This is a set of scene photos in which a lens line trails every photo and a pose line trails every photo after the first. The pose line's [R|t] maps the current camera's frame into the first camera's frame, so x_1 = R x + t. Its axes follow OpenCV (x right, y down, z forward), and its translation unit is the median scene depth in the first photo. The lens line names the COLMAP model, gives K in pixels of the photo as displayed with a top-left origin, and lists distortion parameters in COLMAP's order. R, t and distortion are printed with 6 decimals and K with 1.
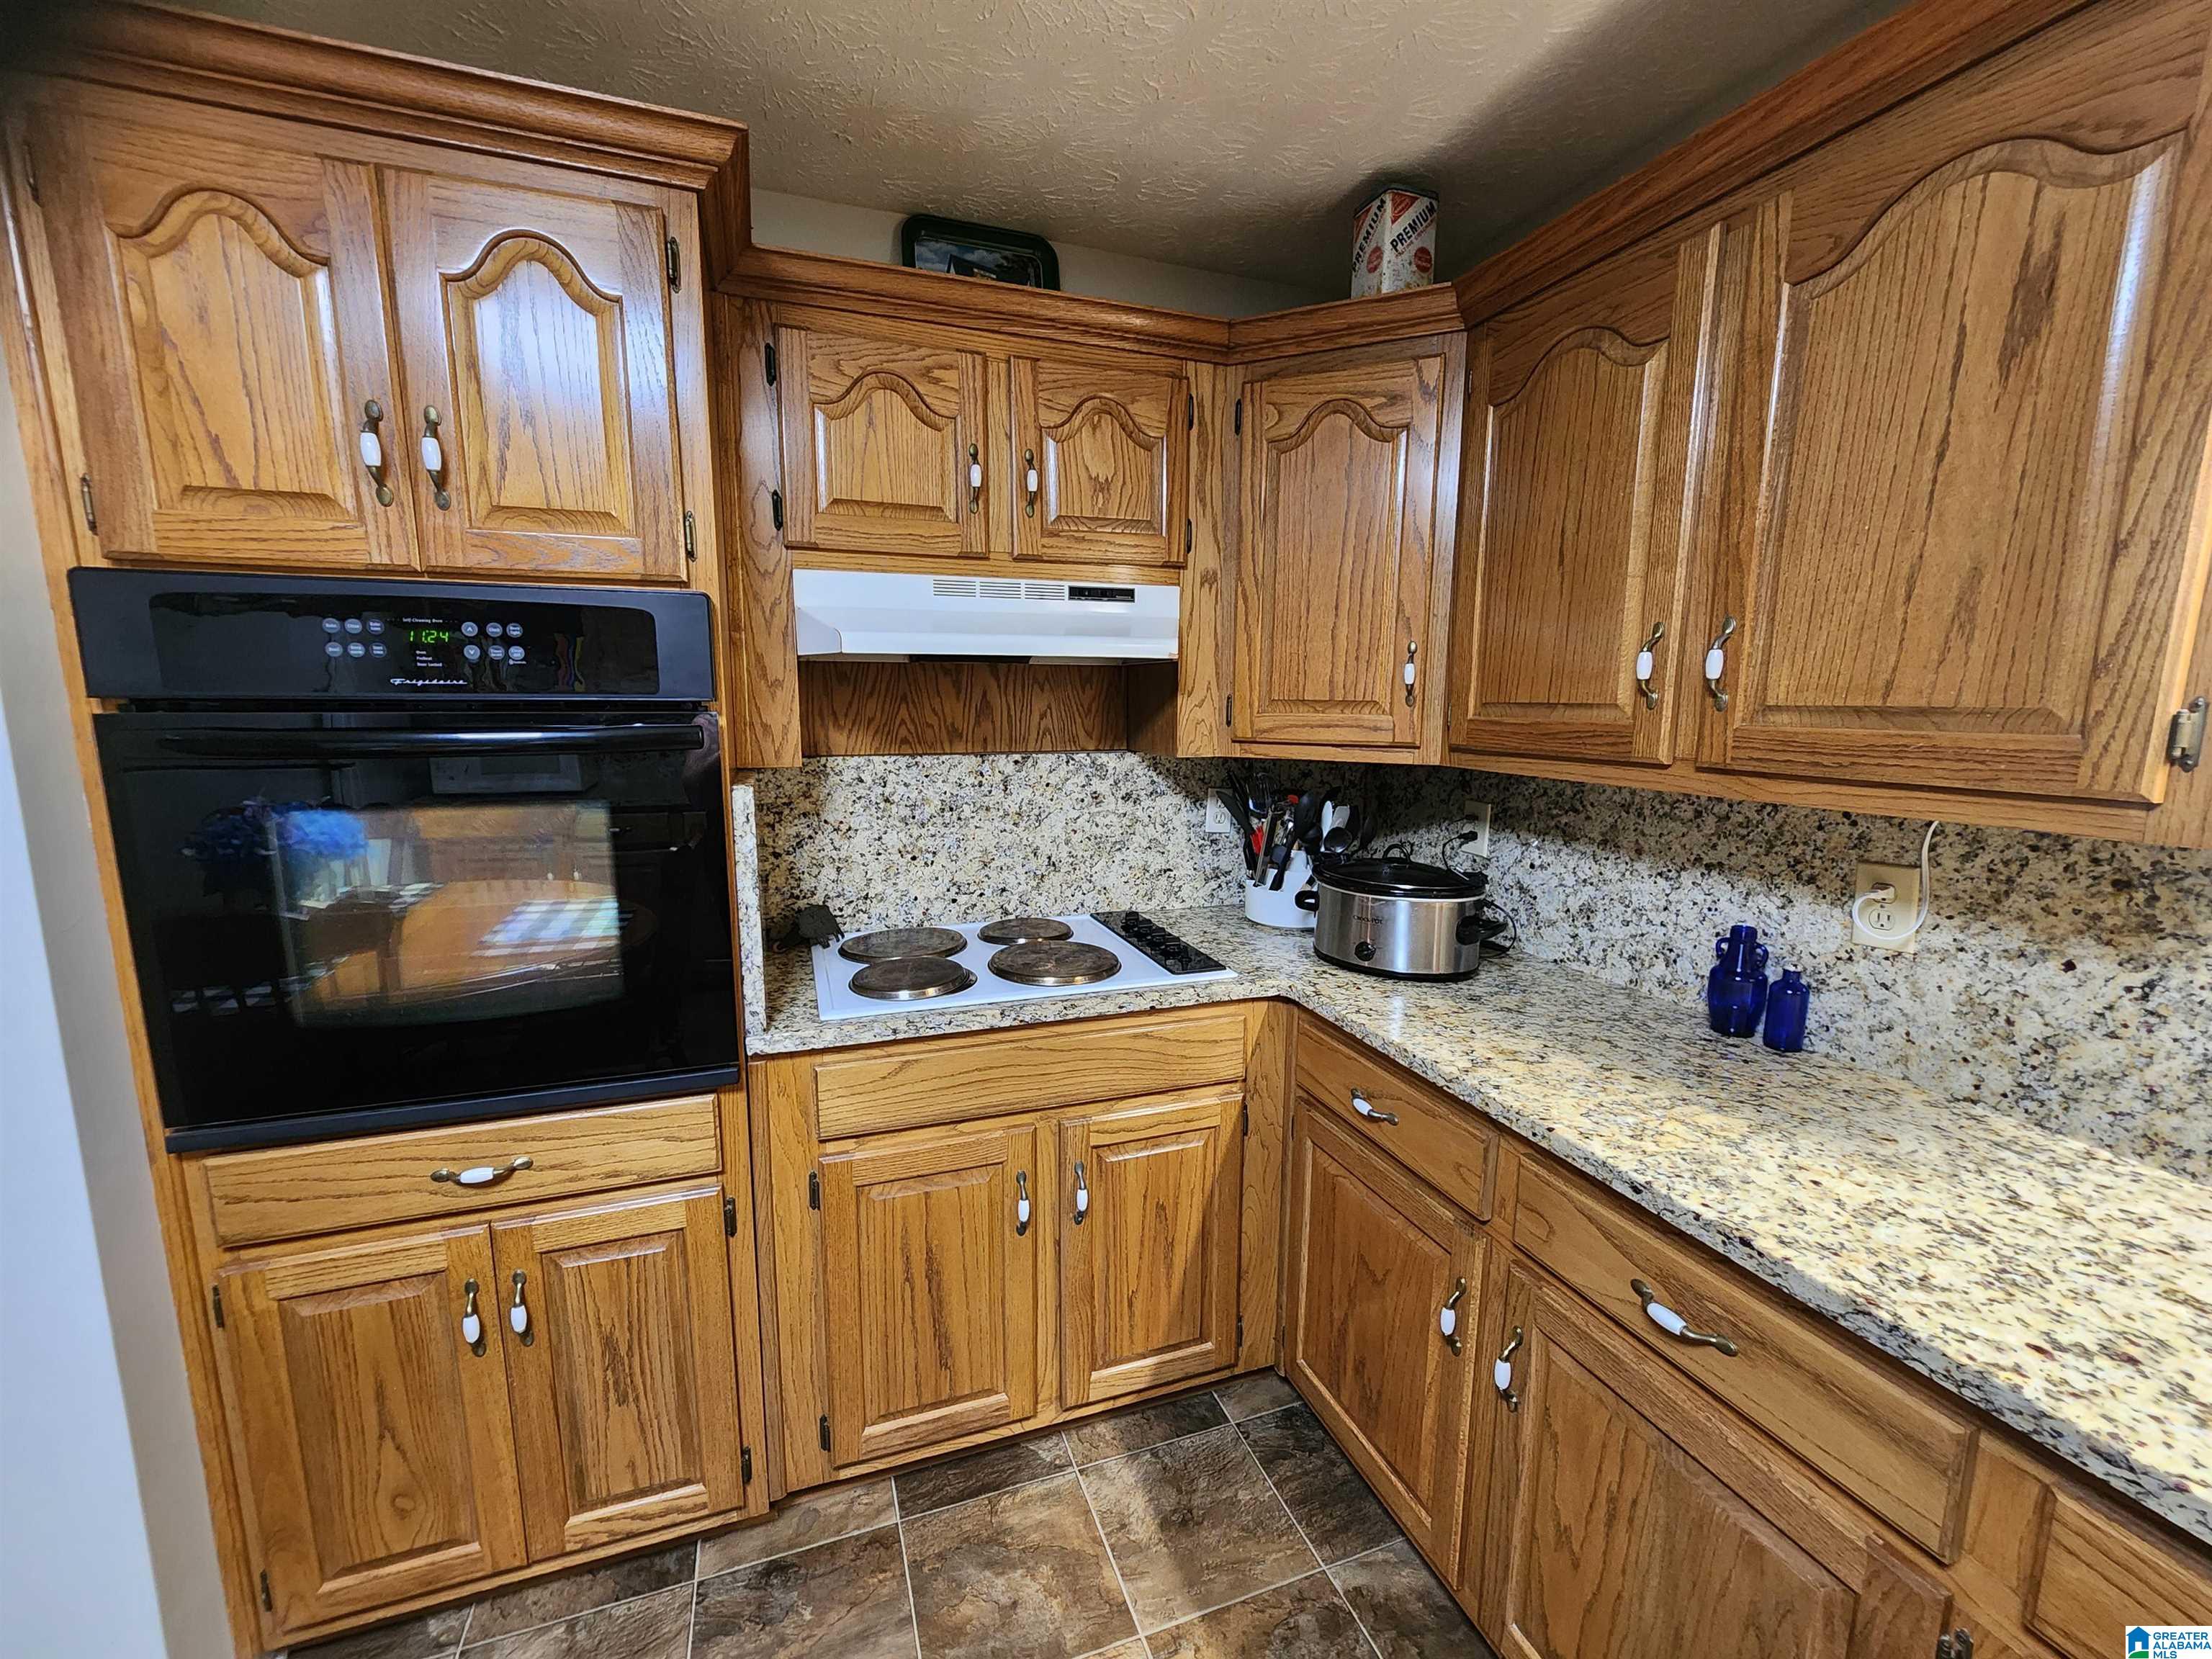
lens RADIAL K [[909.0, 0, 1107.0], [0, 909.0, 837.9], [0, 0, 1]] dist [-0.001344, 0.000735]
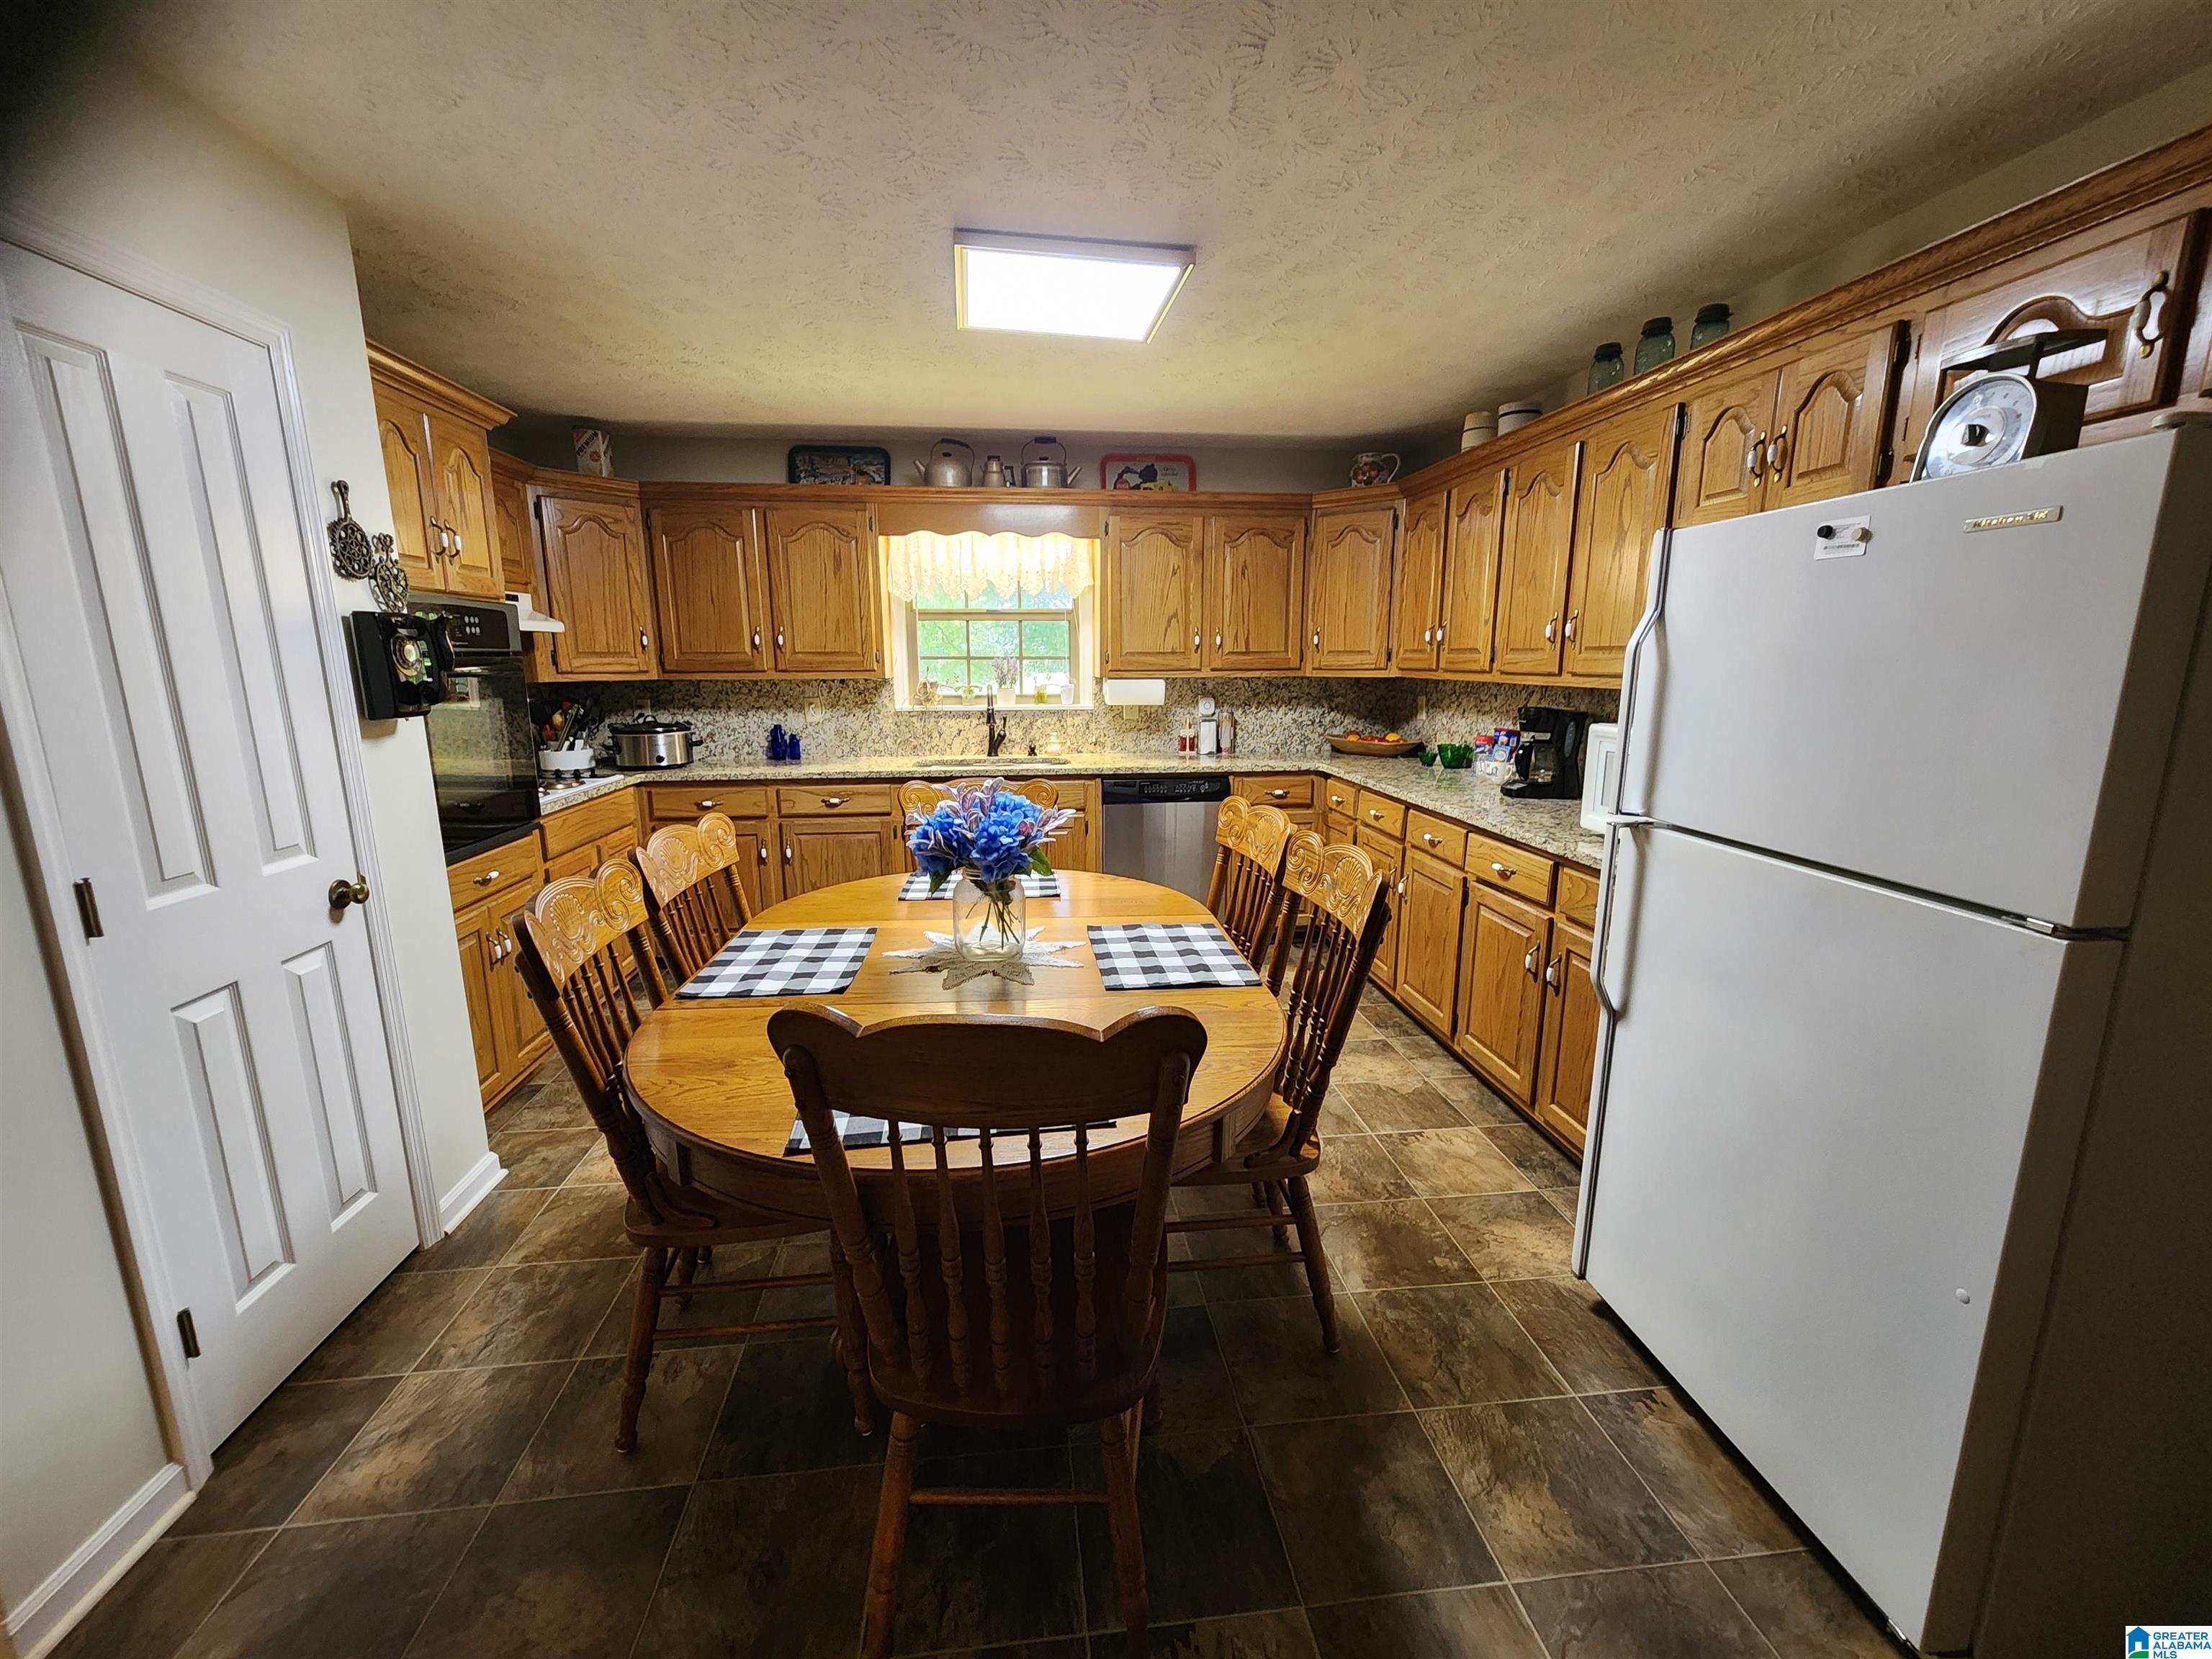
lens RADIAL K [[909.0, 0, 1107.0], [0, 909.0, 837.9], [0, 0, 1]] dist [-0.001344, 0.000735]
pose [[0.227017, -0.198990, 0.953345, -2.749919], [0.155786, 0.973718, 0.166146, 0.178745], [-0.961350, 0.110800, 0.252051, -1.086208]]
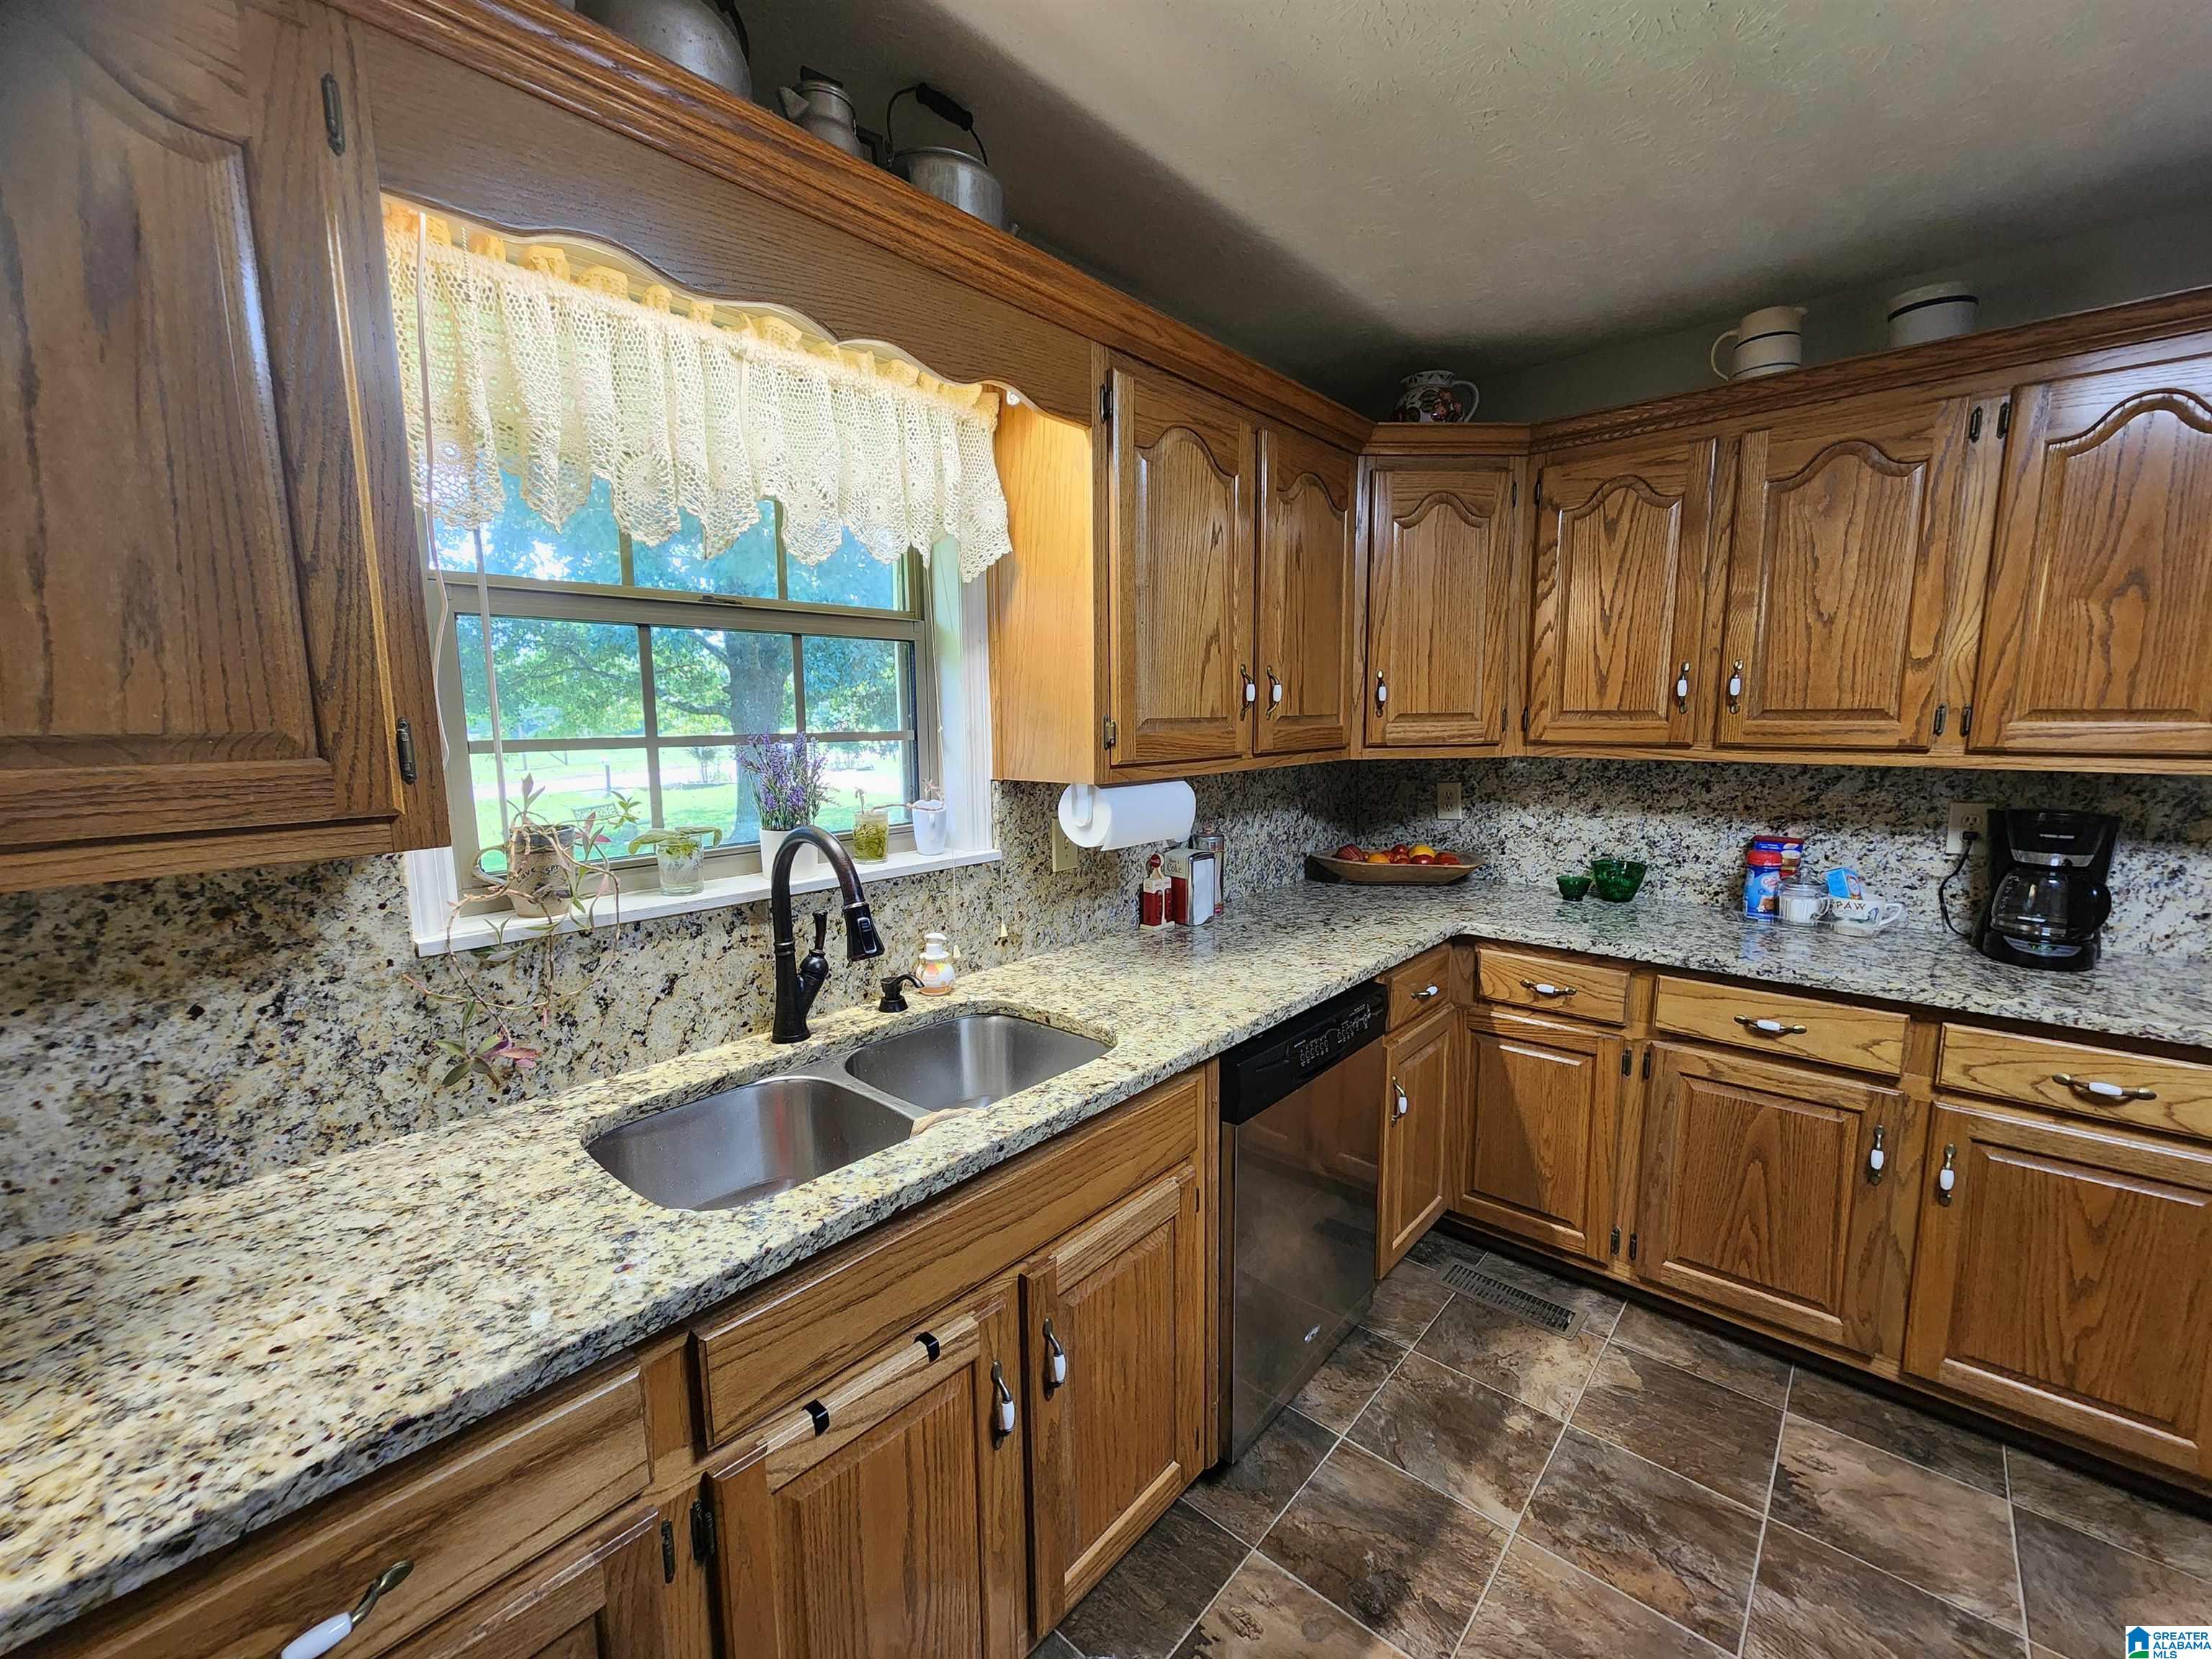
lens RADIAL K [[909.0, 0, 1107.0], [0, 909.0, 837.9], [0, 0, 1]] dist [-0.001344, 0.000735]
pose [[-0.478472, -0.124722, 0.869200, -0.158230], [0.142077, 0.965823, 0.216797, -0.098446], [-0.866533, 0.227224, -0.444399, 0.583081]]
